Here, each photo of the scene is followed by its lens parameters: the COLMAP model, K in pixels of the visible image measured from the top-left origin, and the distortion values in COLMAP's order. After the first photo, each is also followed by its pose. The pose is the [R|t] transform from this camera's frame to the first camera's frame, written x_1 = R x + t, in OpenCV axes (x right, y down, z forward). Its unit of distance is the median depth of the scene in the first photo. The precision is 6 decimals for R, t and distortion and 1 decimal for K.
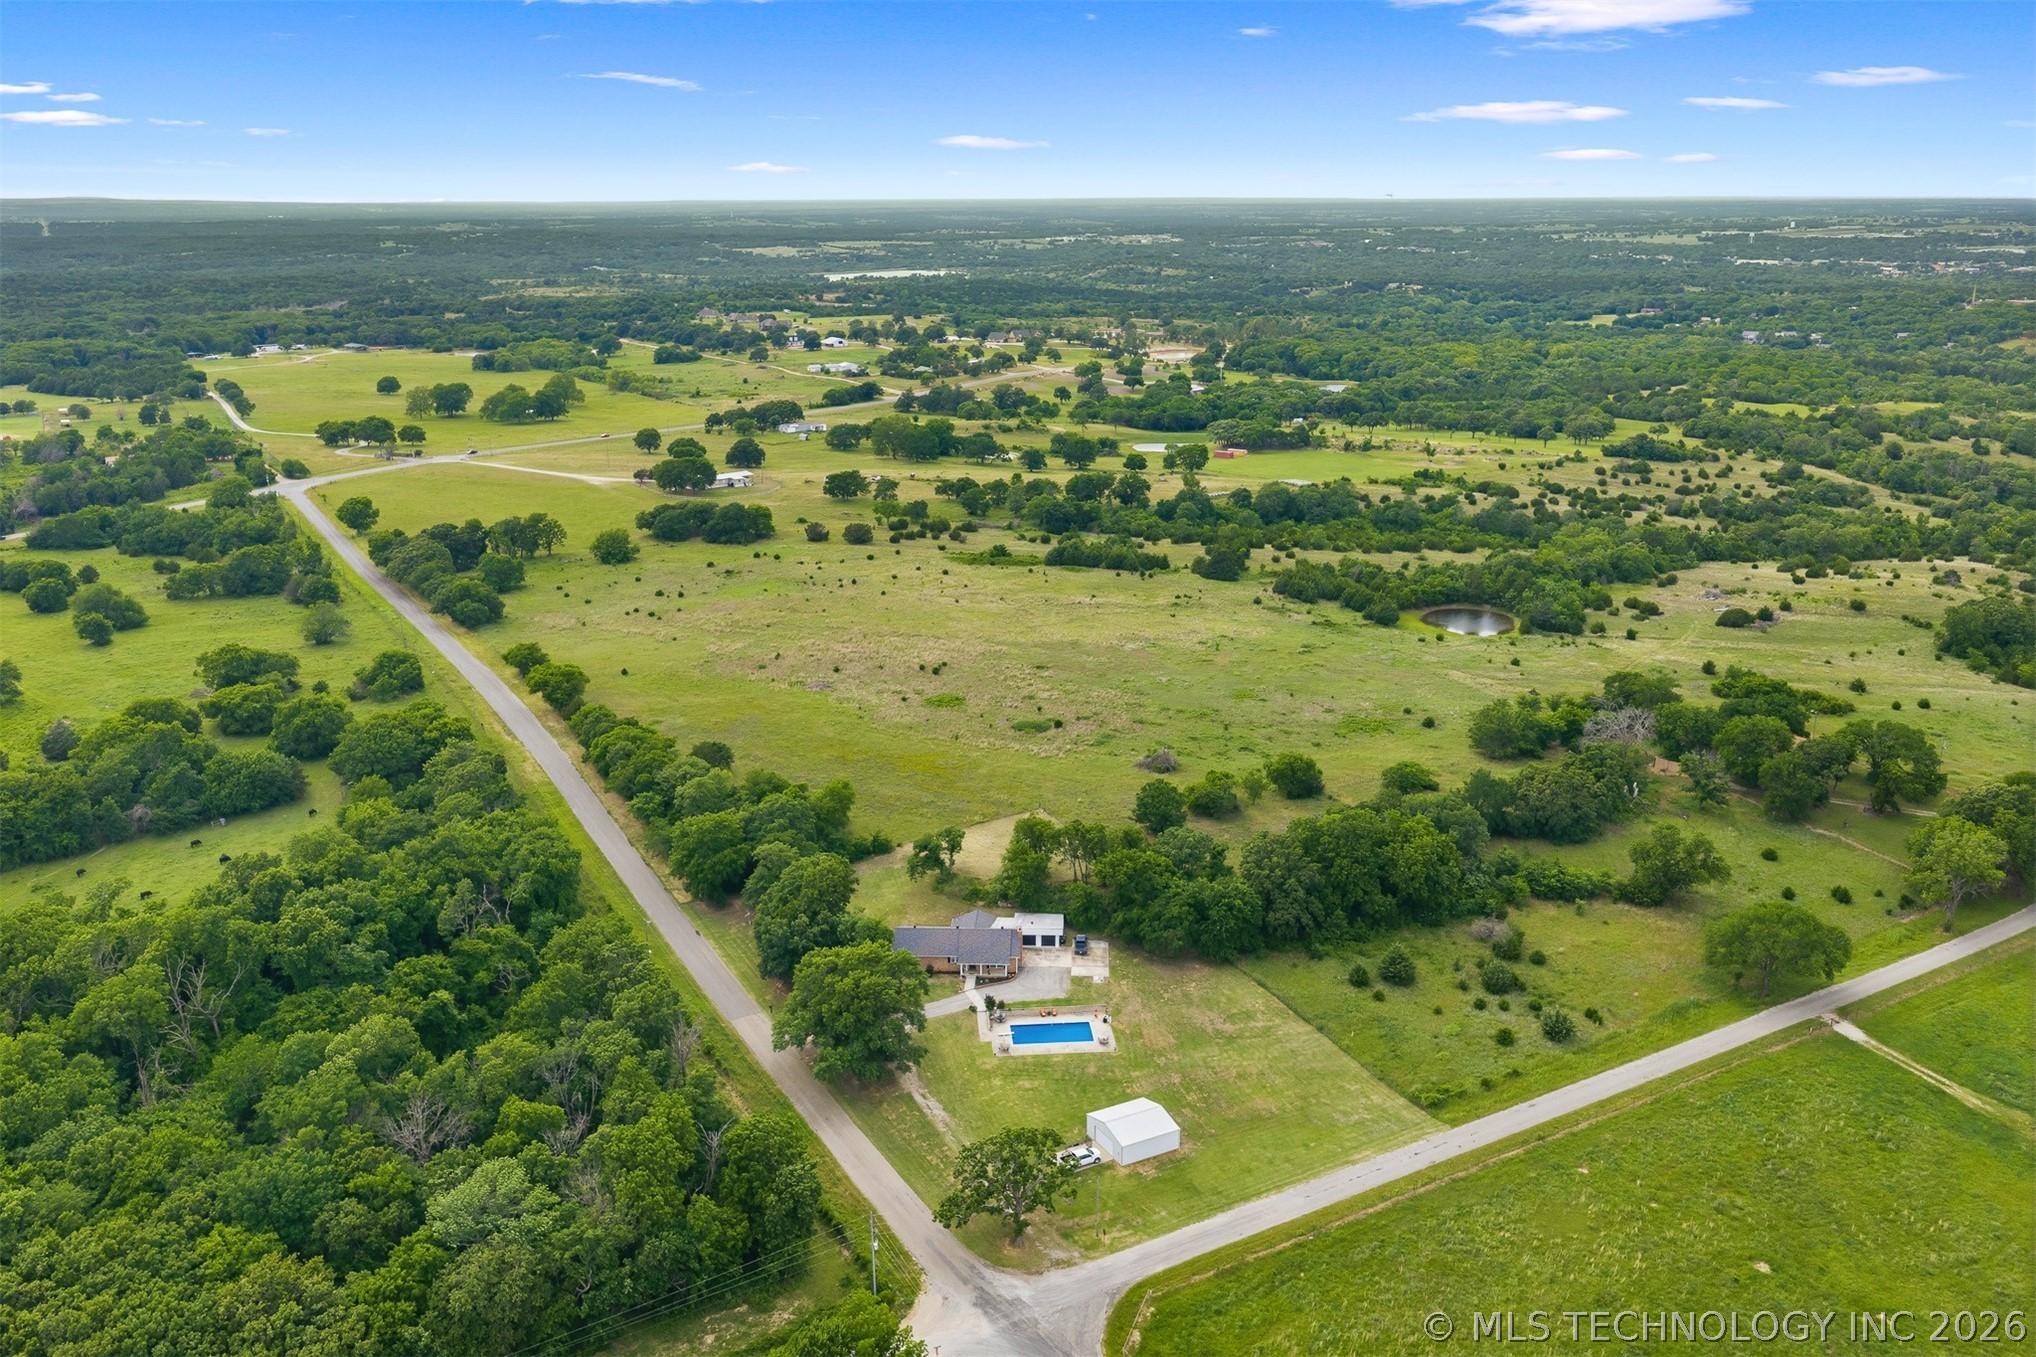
lens RADIAL K [[1701.1, 0, 1022.2], [0, 1701.1, 683.4], [0, 0, 1]] dist [0.029160, -0.054653]
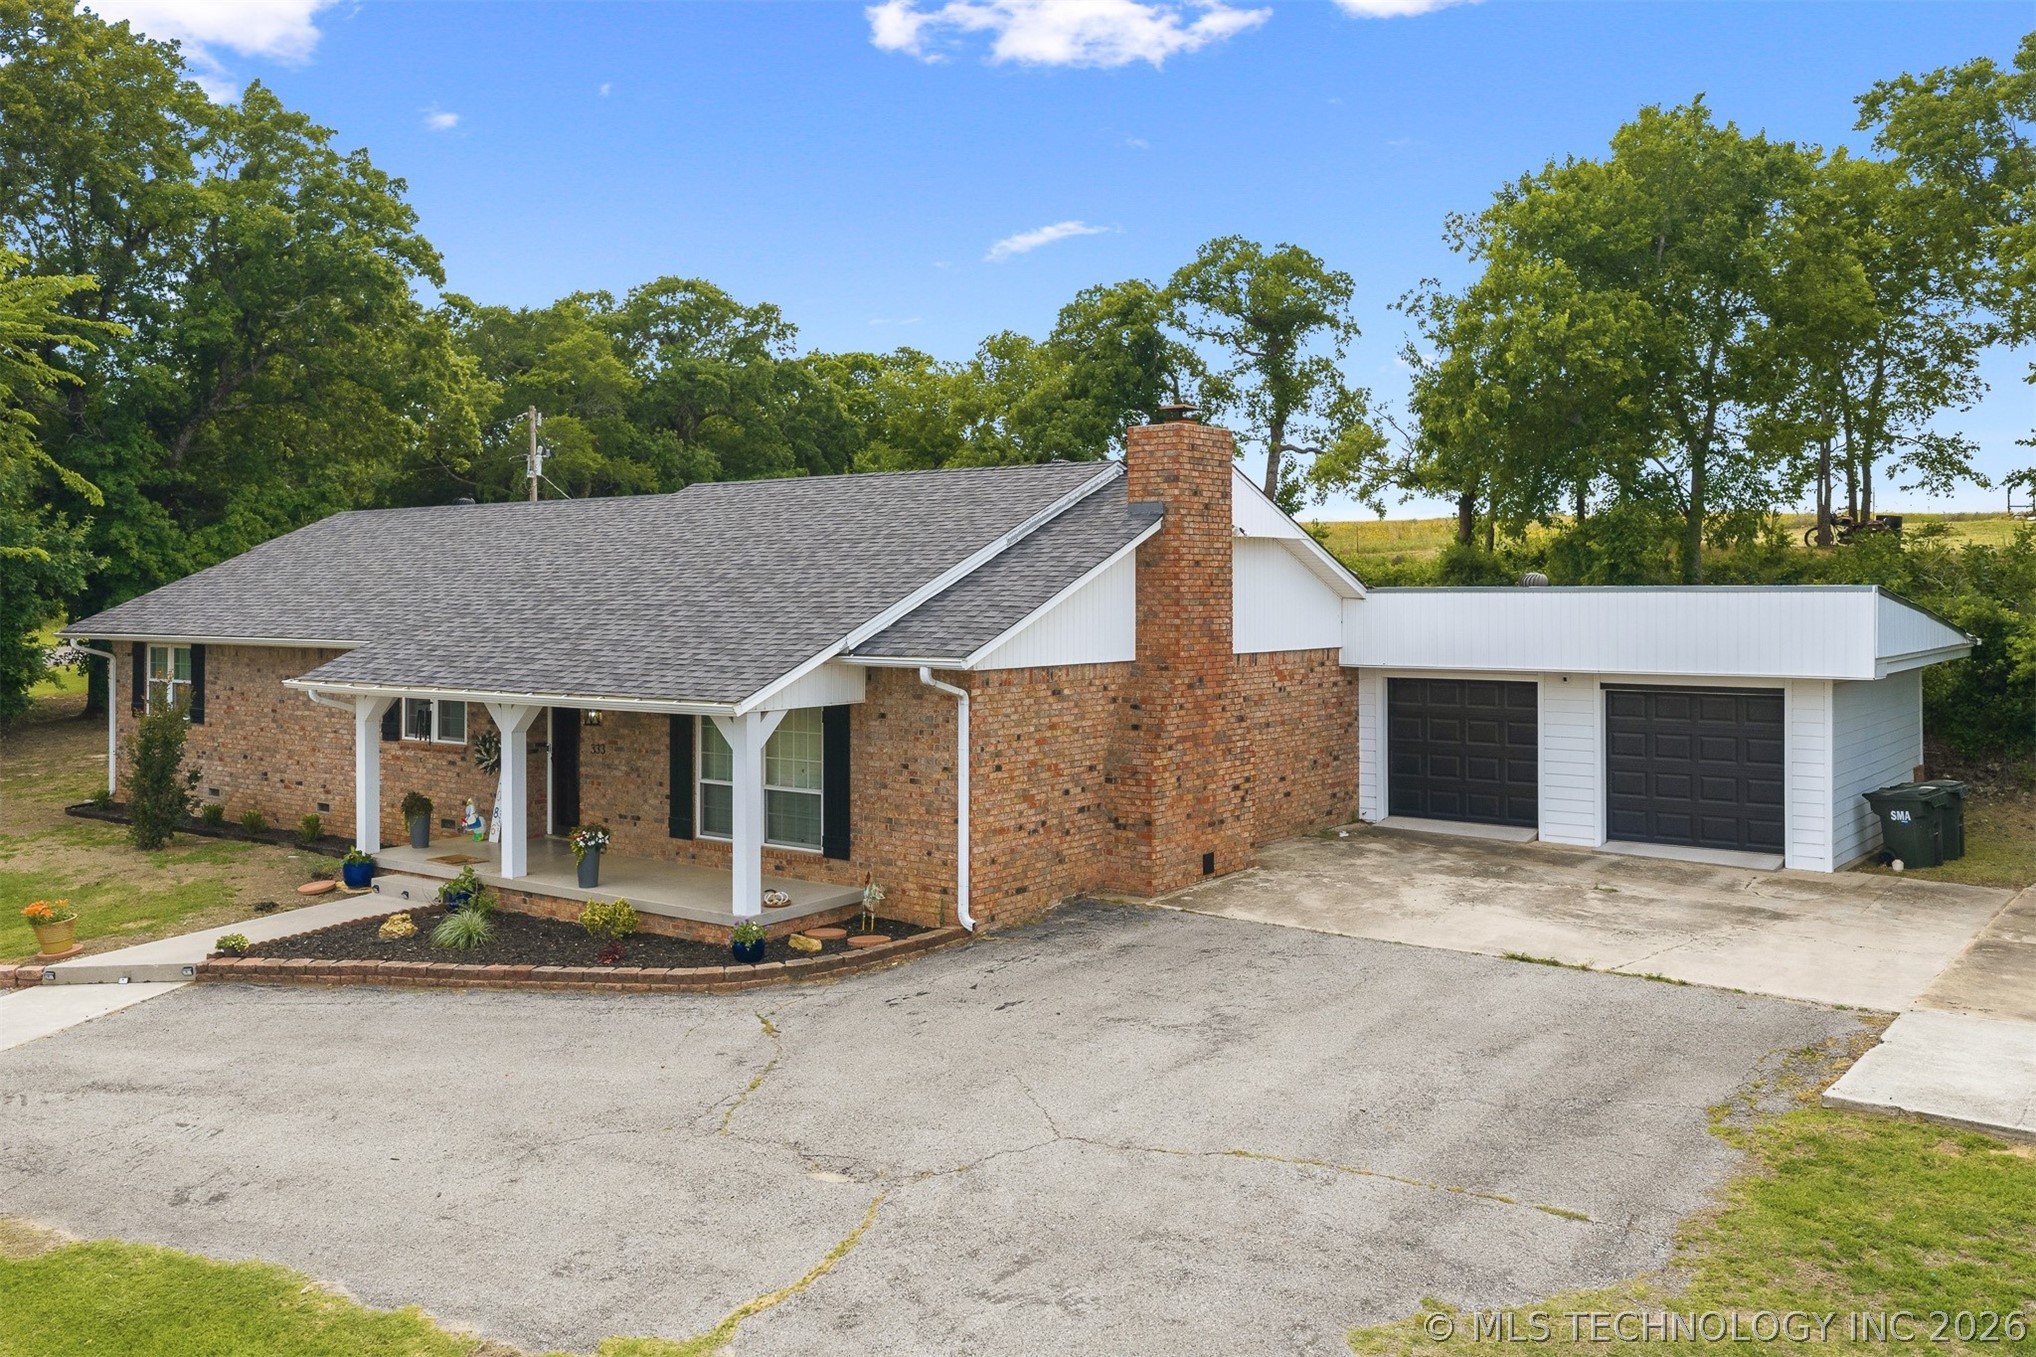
lens RADIAL K [[1701.1, 0, 1022.4], [0, 1701.1, 605.6], [0, 0, 1]] dist [0.029160, -0.054653]
pose [[0.816743, 0.005712, -0.576973, 0.037033], [-0.163690, 0.961163, -0.222199, 0.170452], [0.553295, 0.275924, 0.785958, 0.935656]]
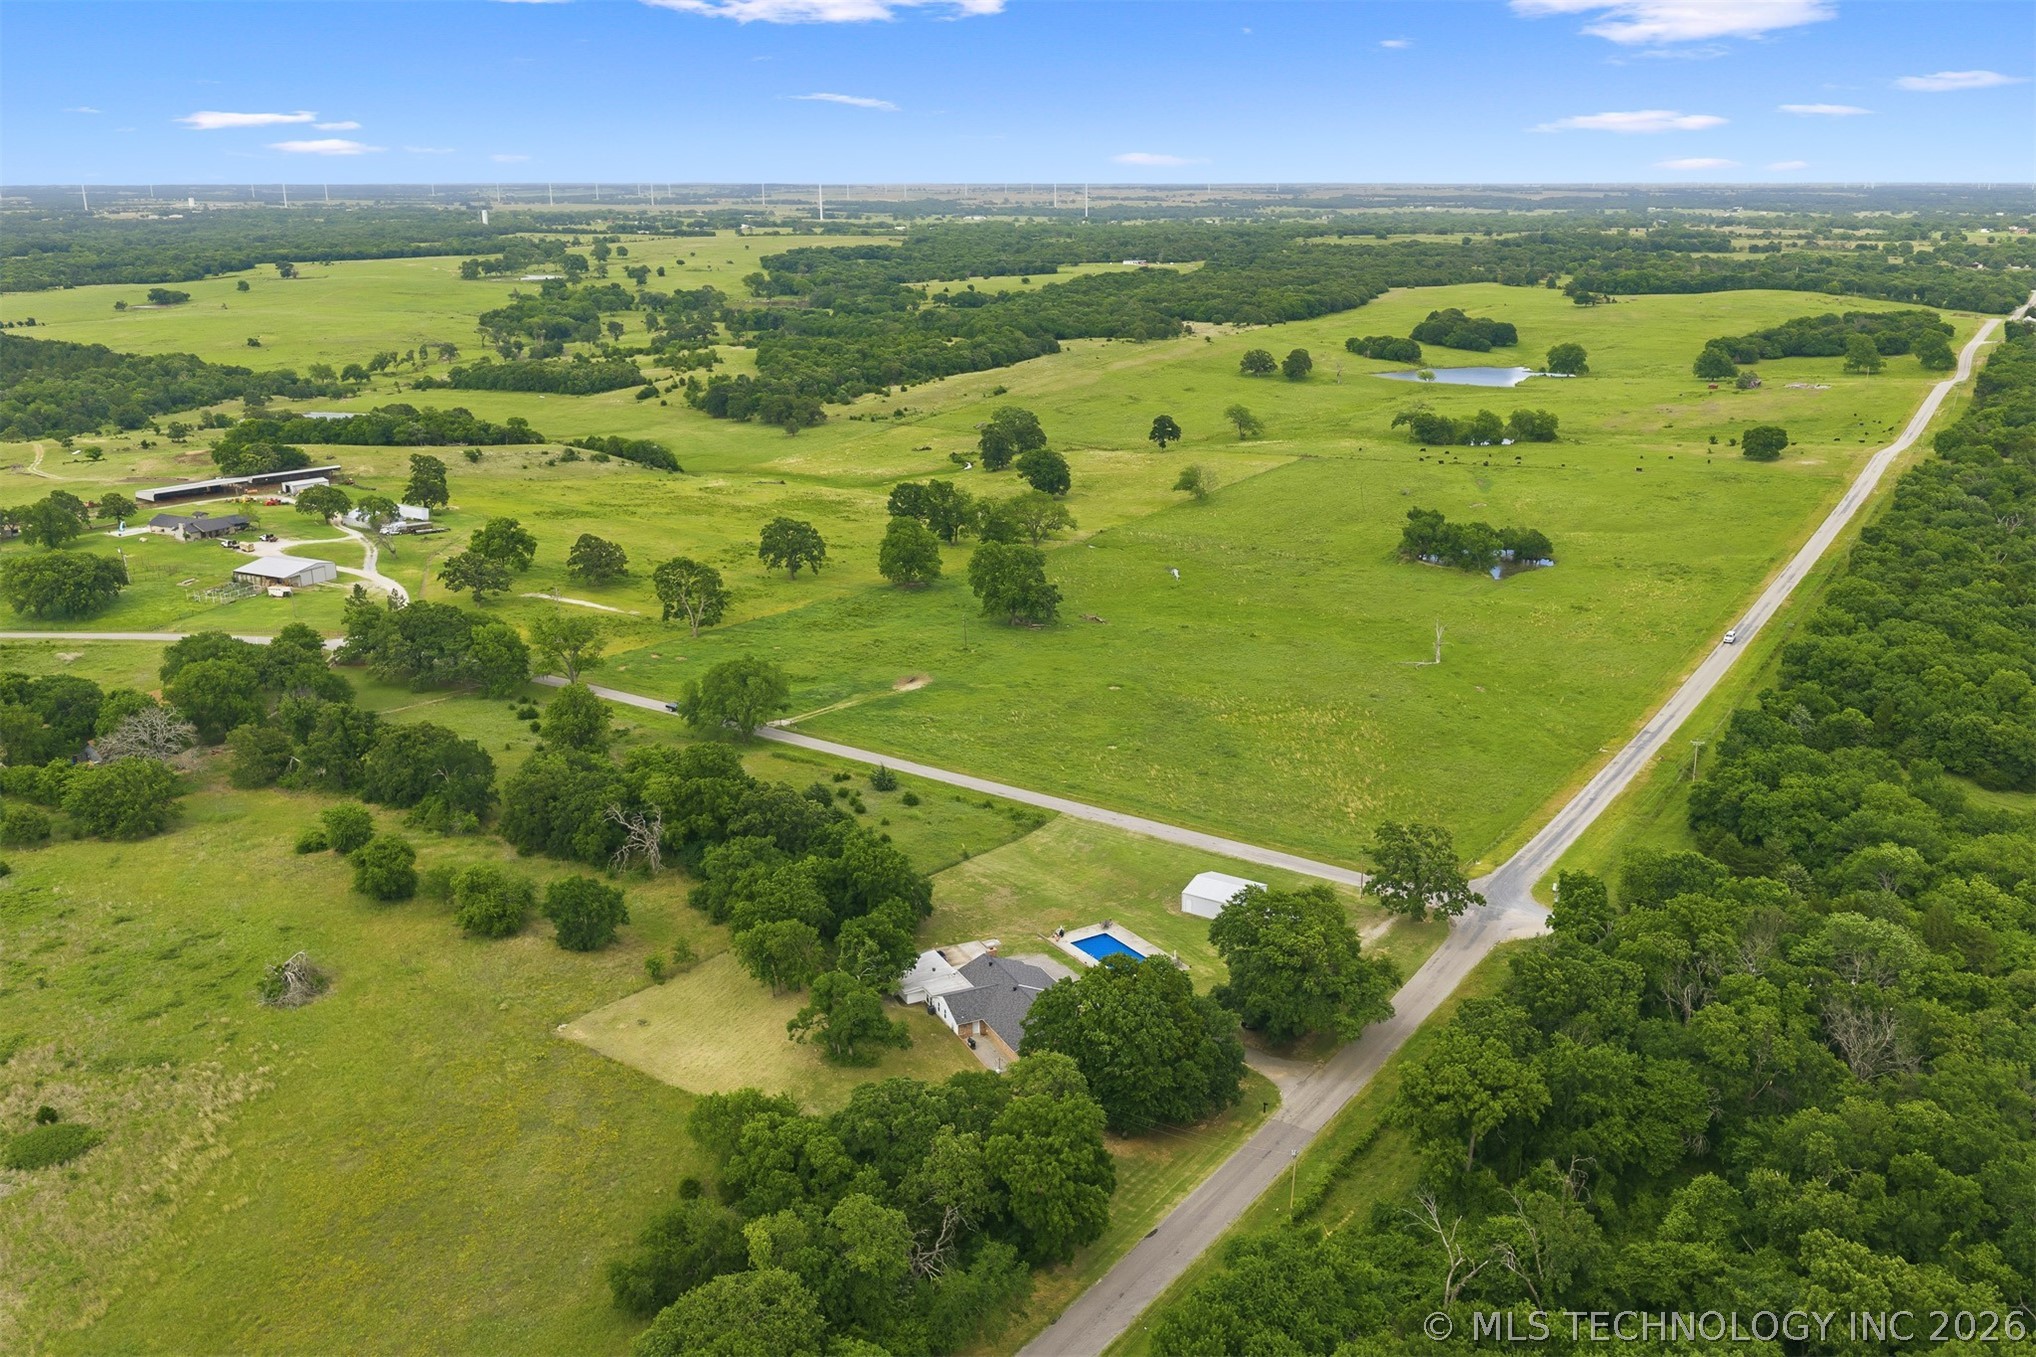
lens RADIAL K [[1701.1, 0, 1014.2], [0, 1701.1, 678.5], [0, 0, 1]] dist [0.029160, -0.054653]
pose [[-0.464555, -0.250227, 0.849456, -0.637676], [0.250766, 0.882810, 0.397193, -0.272463], [-0.849297, 0.397533, -0.347366, 1.210069]]
